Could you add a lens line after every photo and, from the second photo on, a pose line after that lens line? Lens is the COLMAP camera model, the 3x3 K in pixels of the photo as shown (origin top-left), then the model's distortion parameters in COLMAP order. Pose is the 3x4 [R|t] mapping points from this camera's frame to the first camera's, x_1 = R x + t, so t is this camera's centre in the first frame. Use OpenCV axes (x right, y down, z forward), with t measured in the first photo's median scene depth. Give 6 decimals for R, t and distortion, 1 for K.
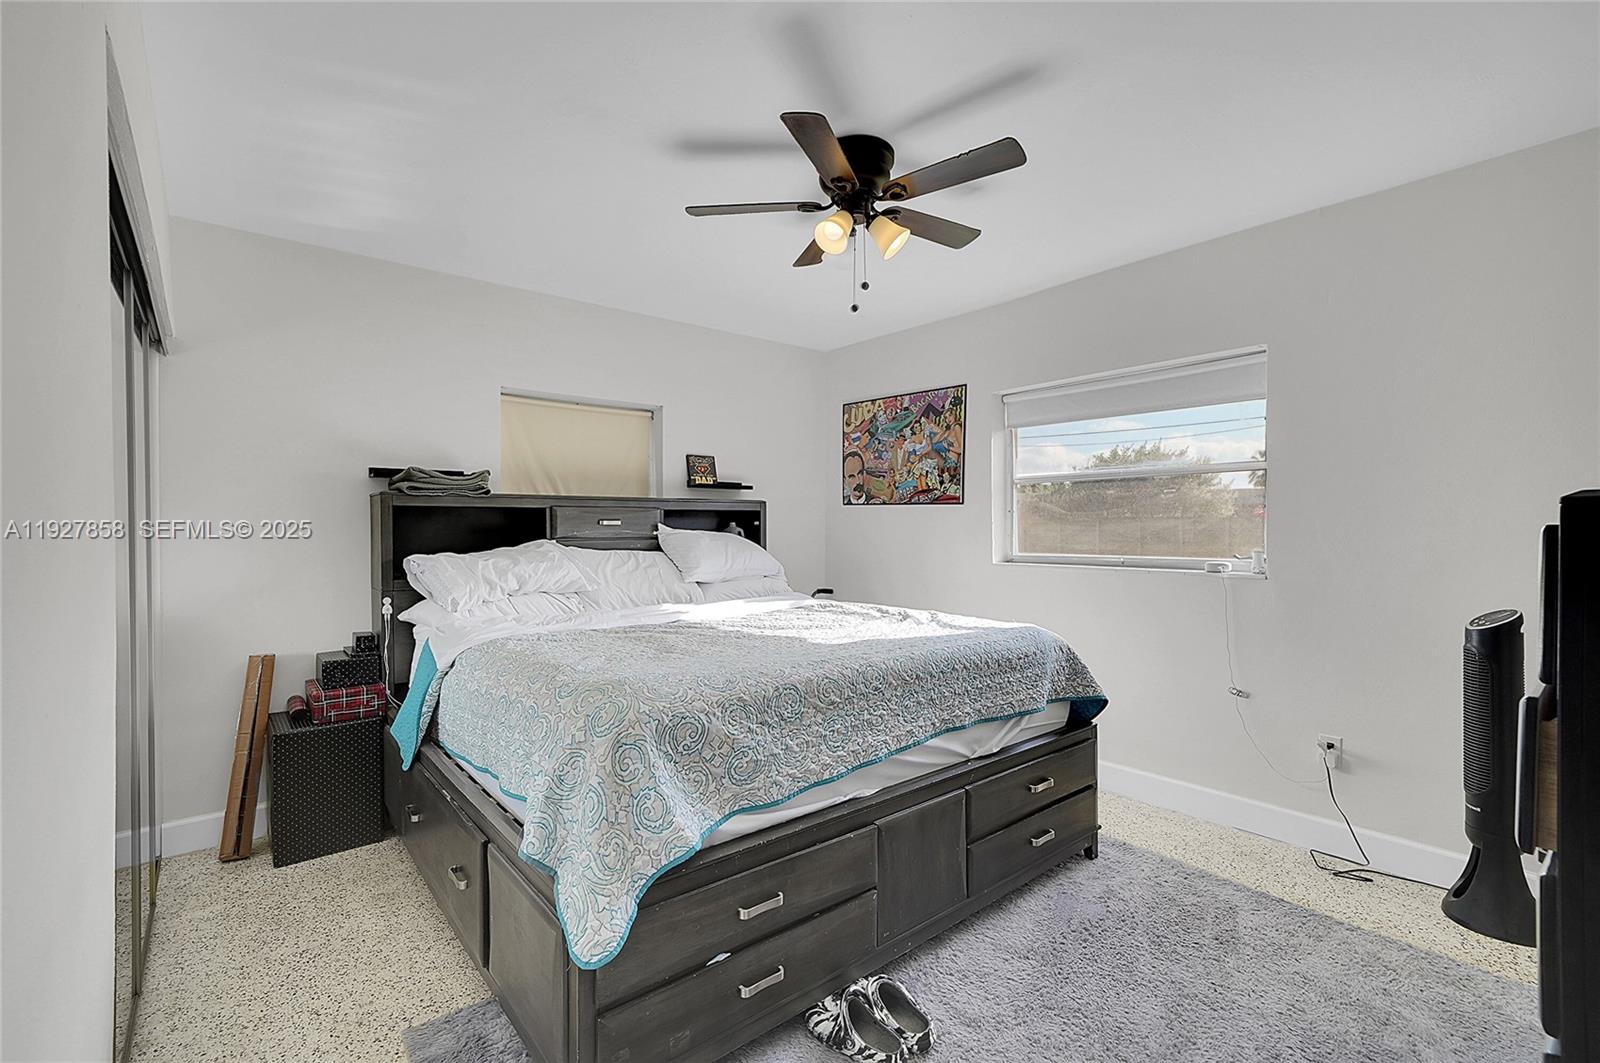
lens RADIAL K [[699.0, 0, 800.0], [0, 699.0, 534.5], [0, 0, 1]] dist [0.004258, 0.000192]
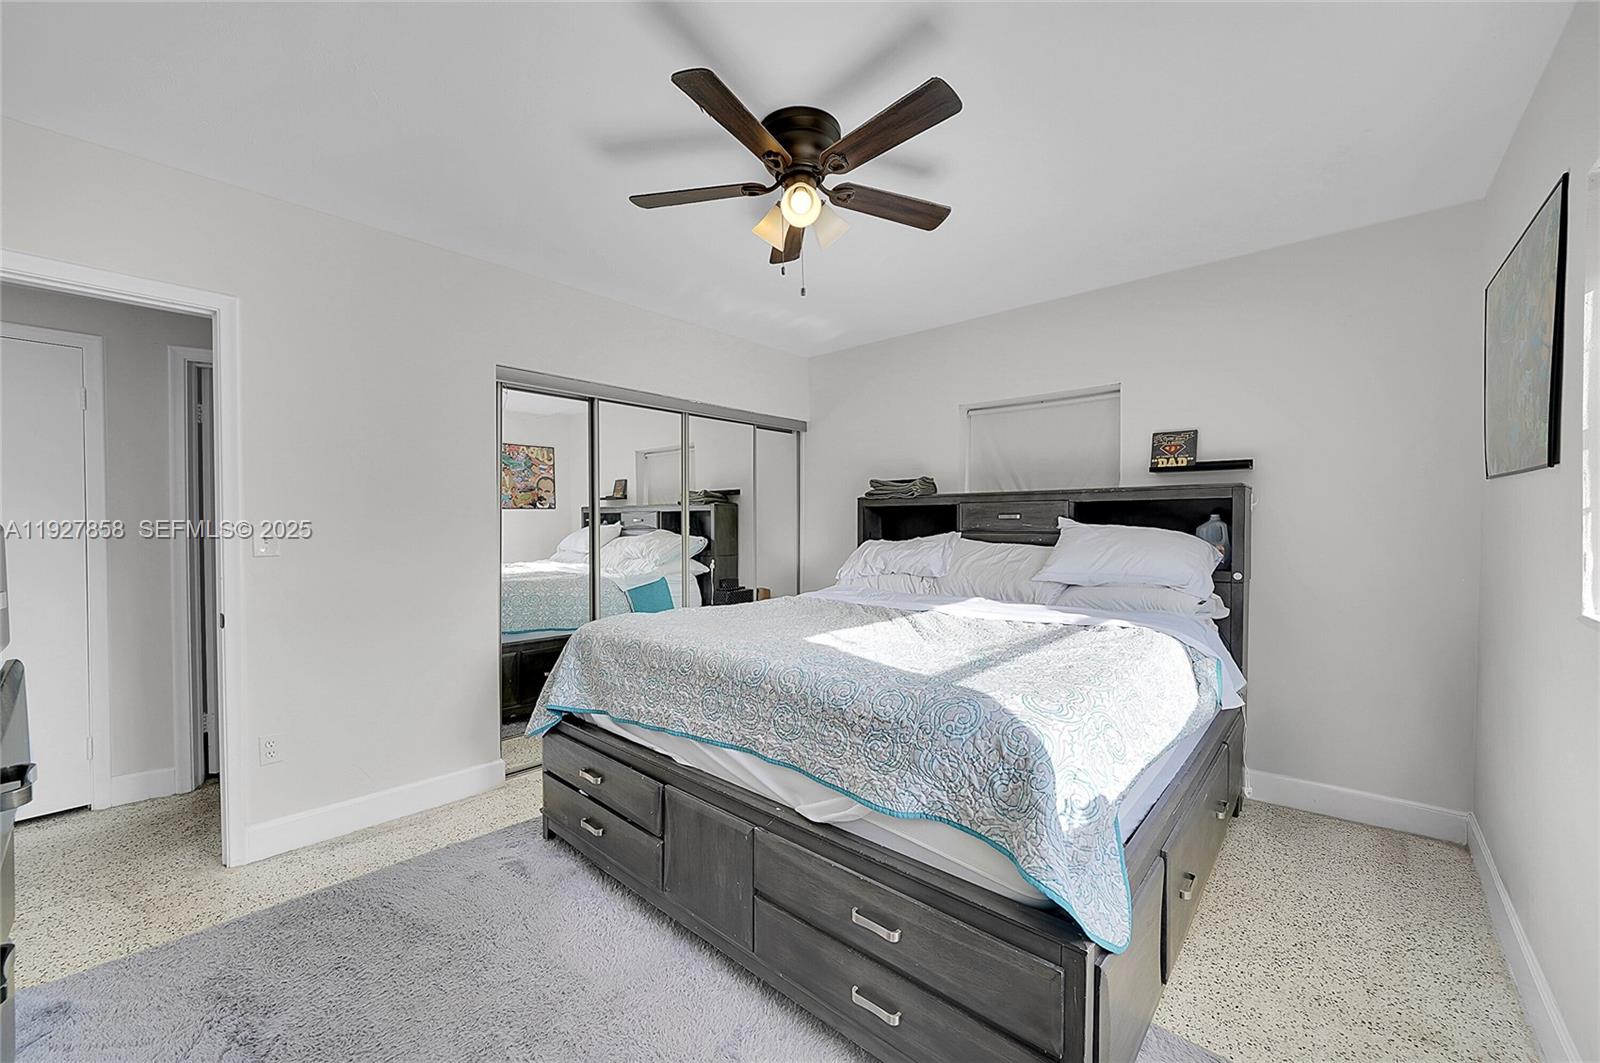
lens RADIAL K [[619.2, 0, 801.6], [0, 619.2, 528.2], [0, 0, 1]] dist [-0.001873, -0.000088]
pose [[0.155806, 0.013017, -0.987702, 0.618452], [-0.007753, 0.999898, 0.011955, -0.008756], [0.987757, 0.005795, 0.155891, 0.583792]]
